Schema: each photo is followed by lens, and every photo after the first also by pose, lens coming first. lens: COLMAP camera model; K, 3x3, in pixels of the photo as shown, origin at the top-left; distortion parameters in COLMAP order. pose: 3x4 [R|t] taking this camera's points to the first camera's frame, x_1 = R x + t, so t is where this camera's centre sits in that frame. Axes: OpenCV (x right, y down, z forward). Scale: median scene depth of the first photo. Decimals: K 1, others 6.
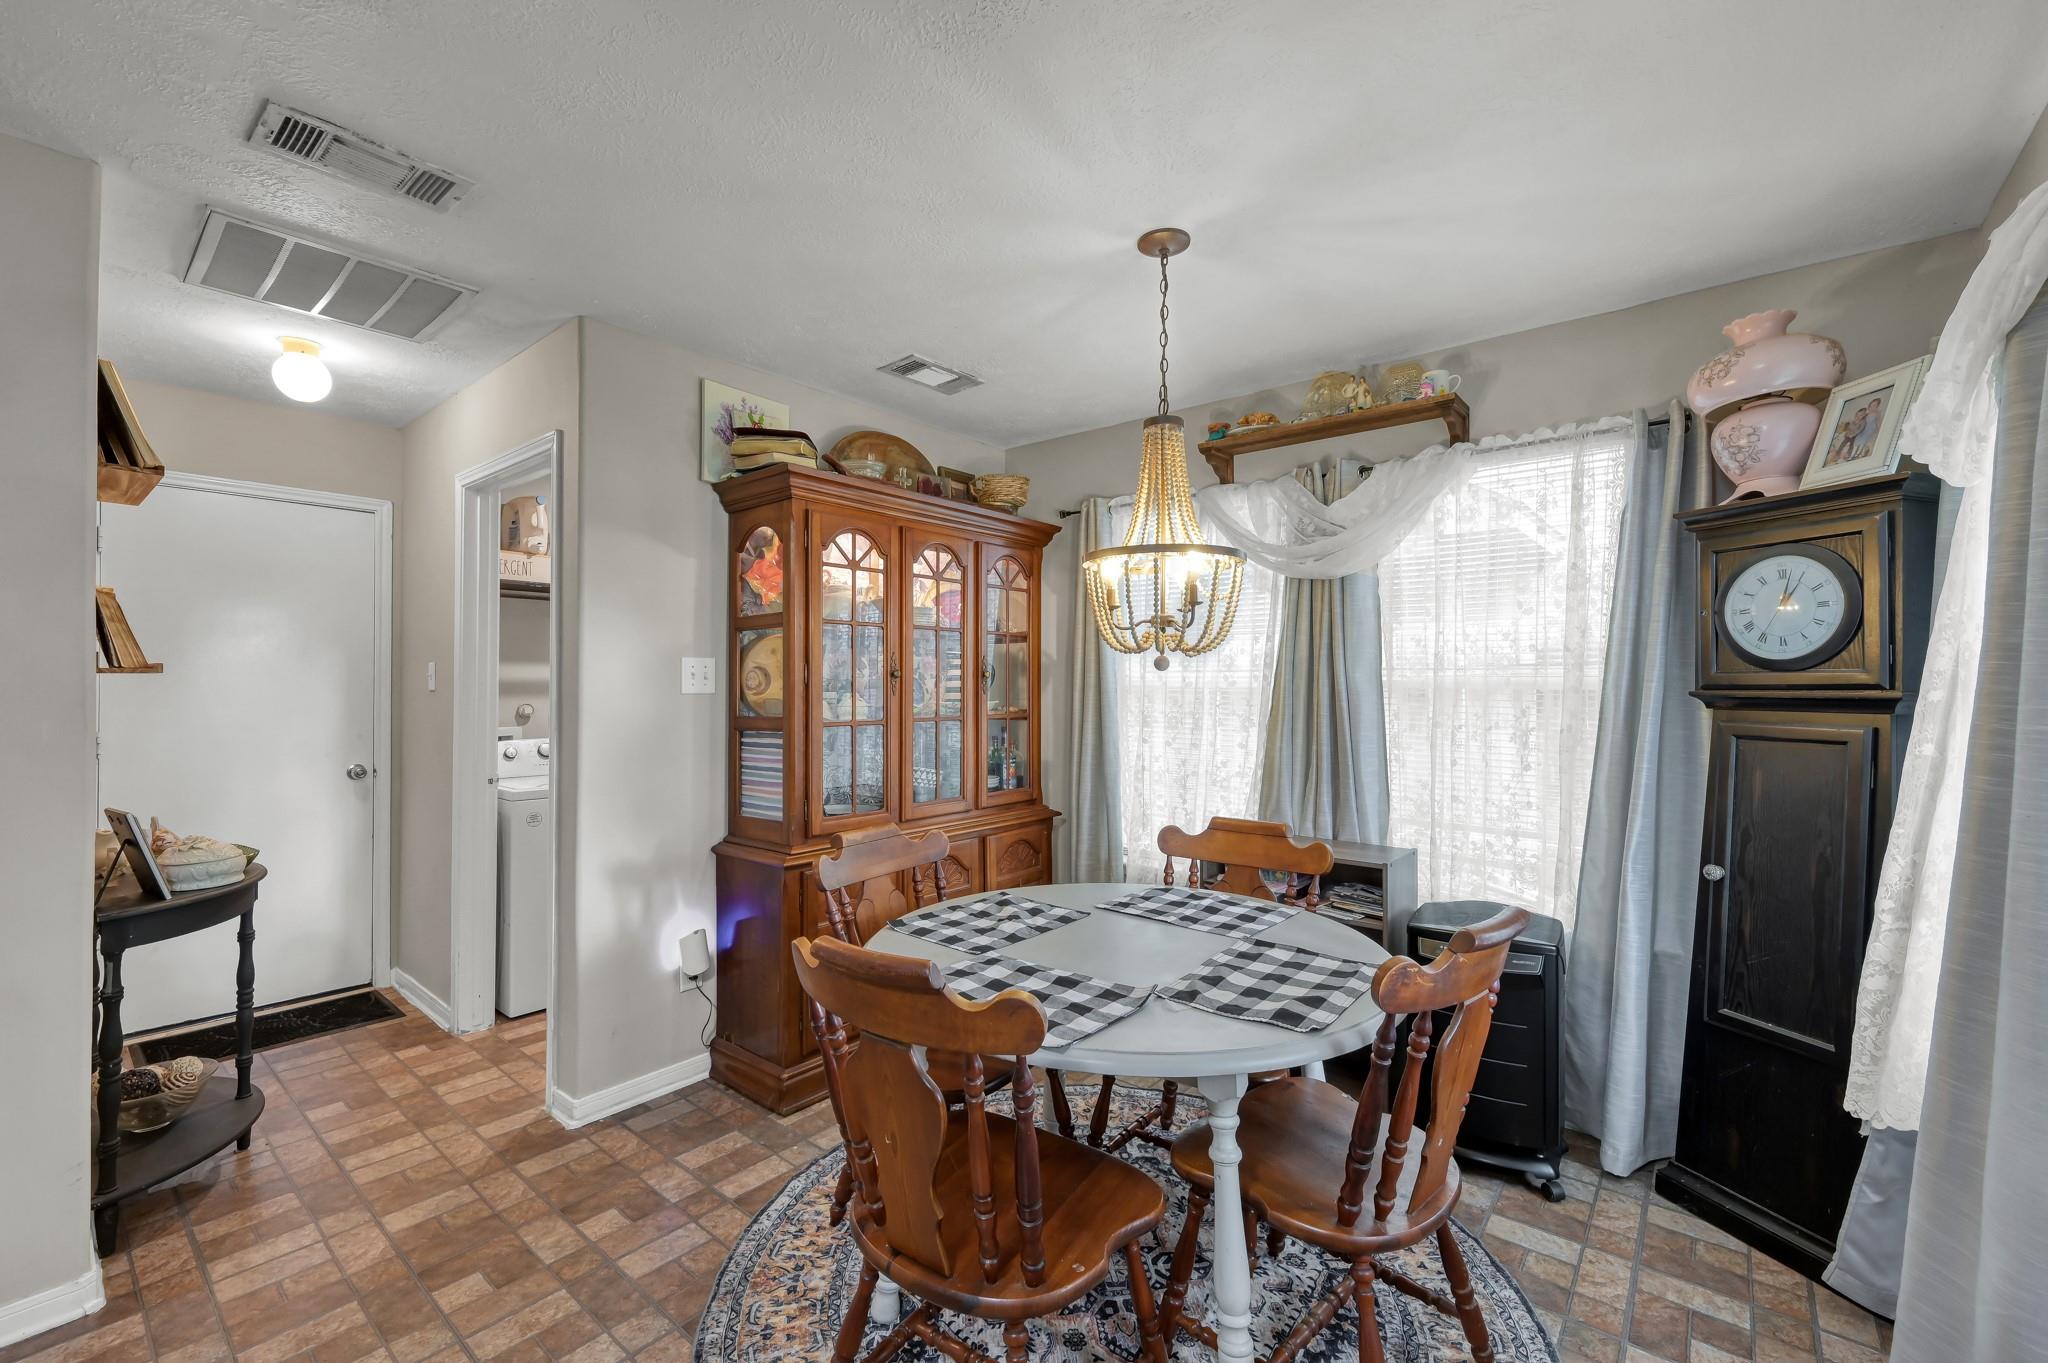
lens RADIAL K [[840.1, 0, 1043.7], [0, 840.1, 688.9], [0, 0, 1]] dist [0.001272, -0.000648]
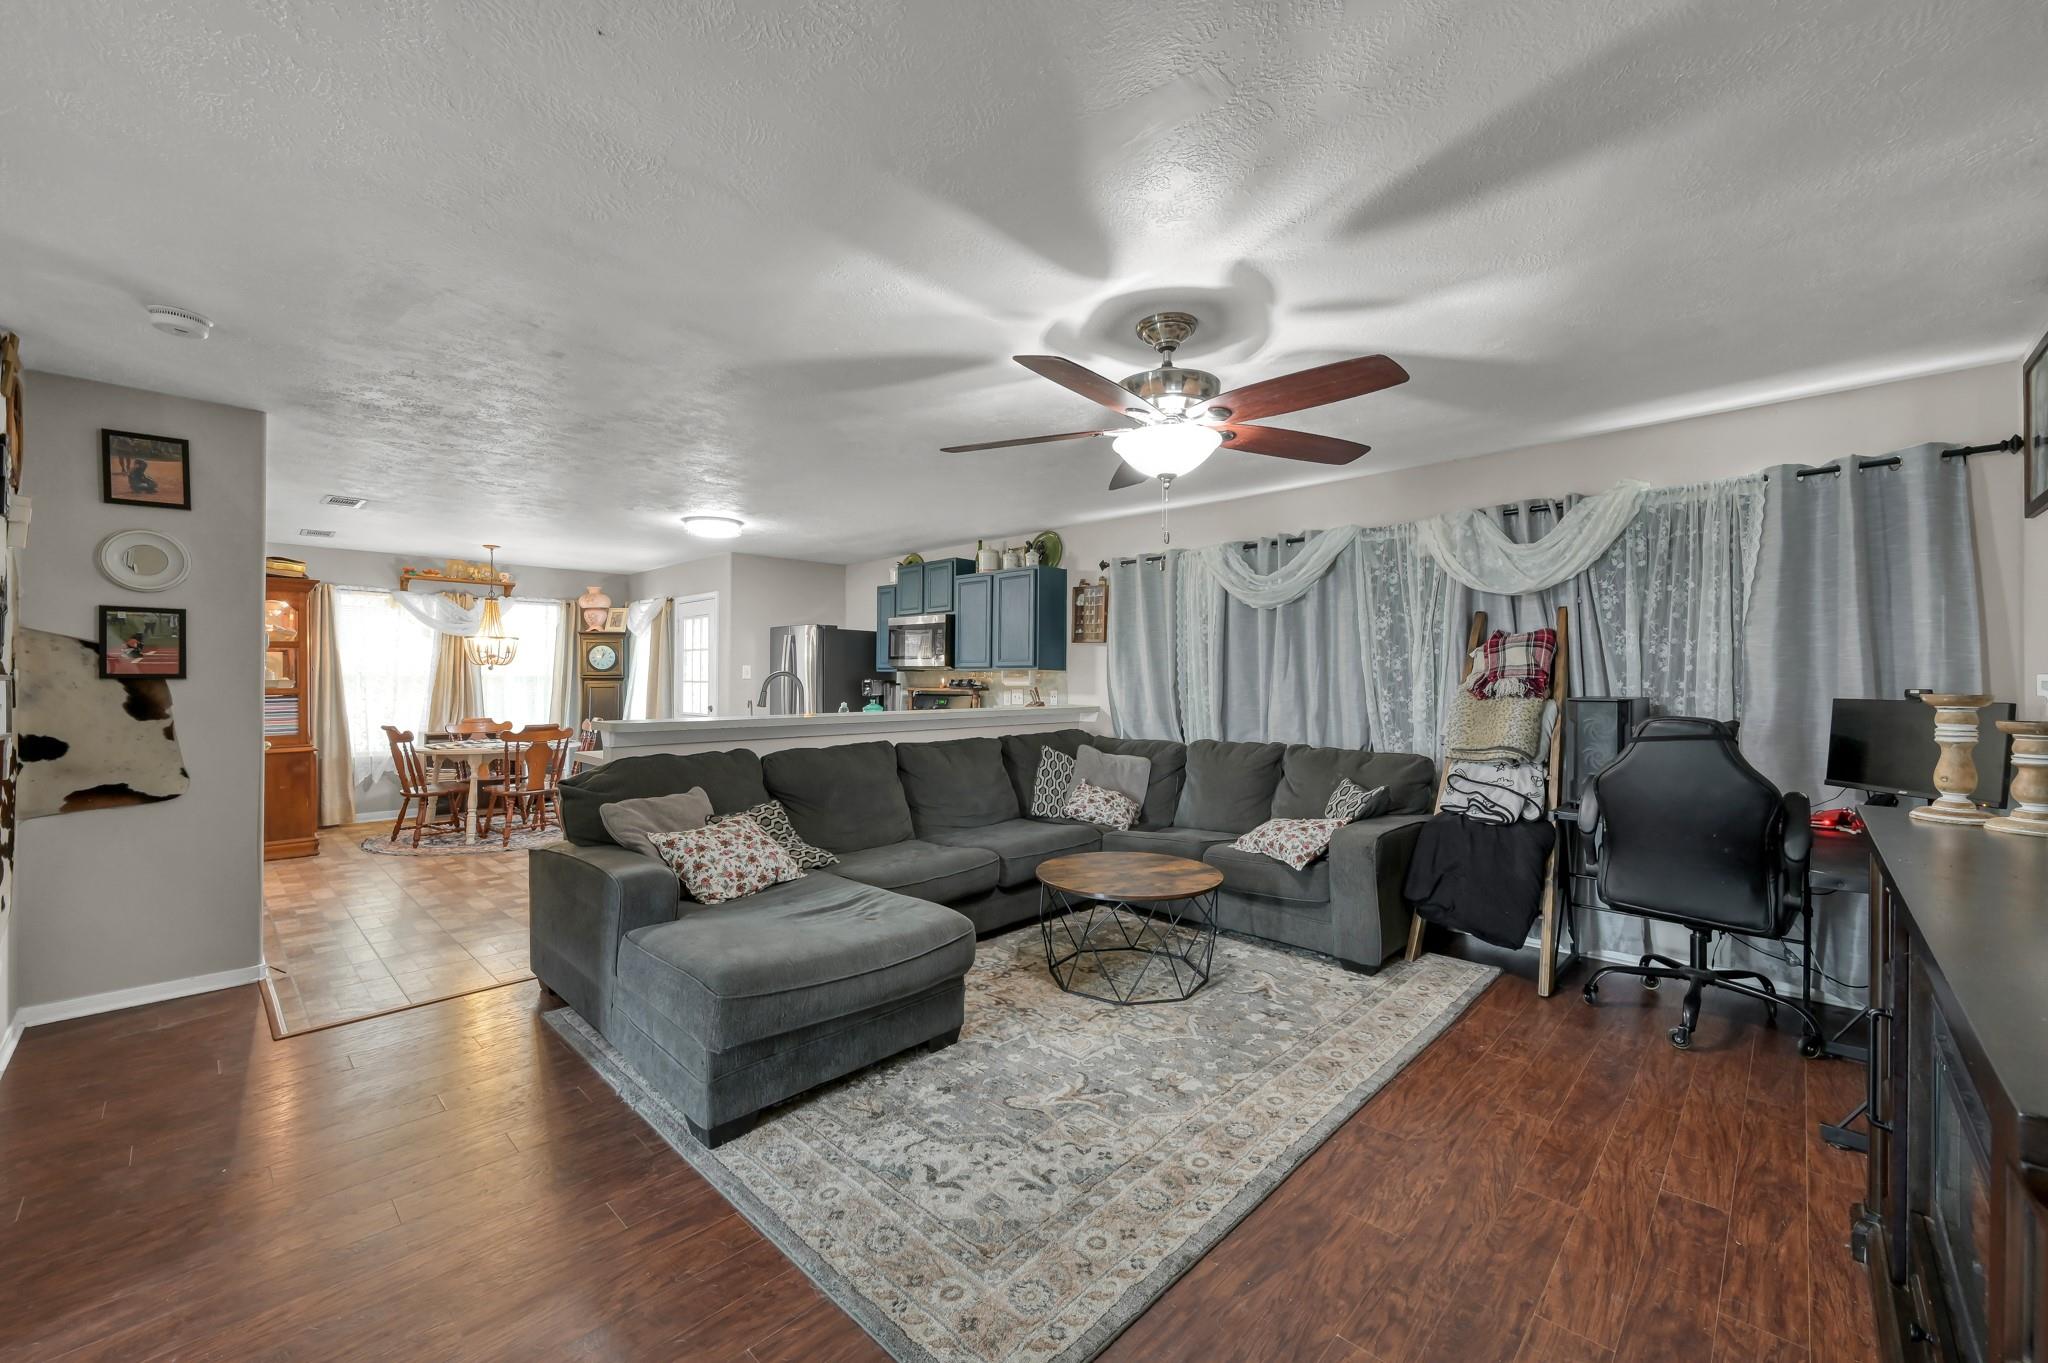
lens RADIAL K [[802.6, 0, 1024.6], [0, 802.6, 674.1], [0, 0, 1]] dist [-0.003653, 0.000540]
pose [[0.073513, 0.003910, 0.997287, -2.409217], [0.004382, 0.999981, -0.004244, 0.014186], [-0.997285, 0.004682, 0.073495, -1.156912]]
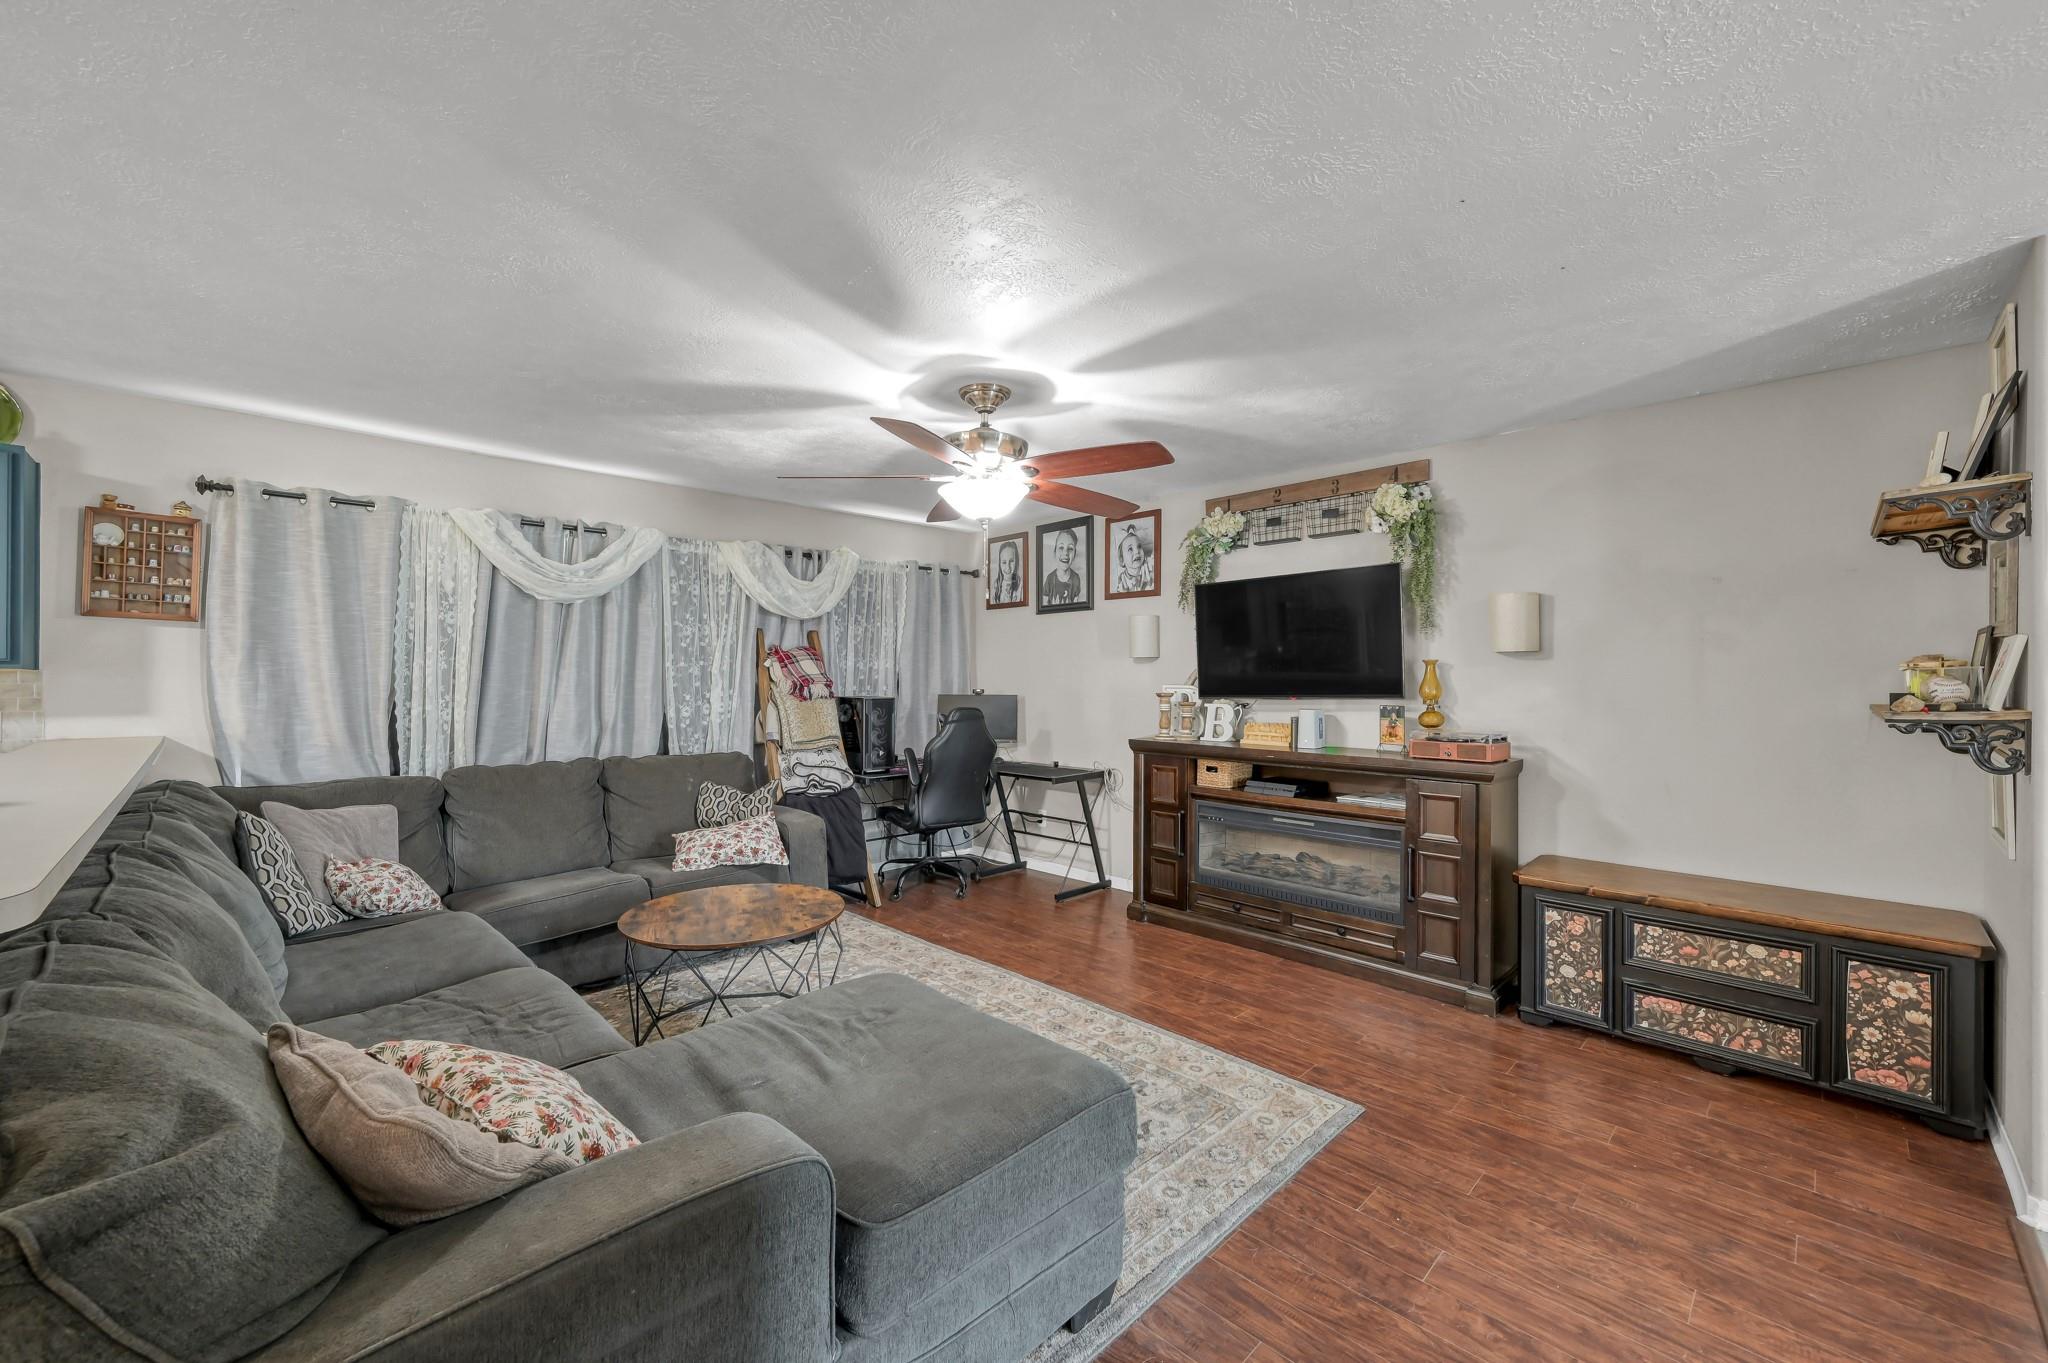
lens RADIAL K [[802.6, 0, 1019.3], [0, 802.6, 676.9], [0, 0, 1]] dist [-0.003653, 0.000540]
pose [[-0.994885, -0.006458, 0.100812, -1.585084], [-0.006053, 0.999972, 0.004322, -0.008014], [-0.100837, 0.003689, -0.994896, -0.113911]]
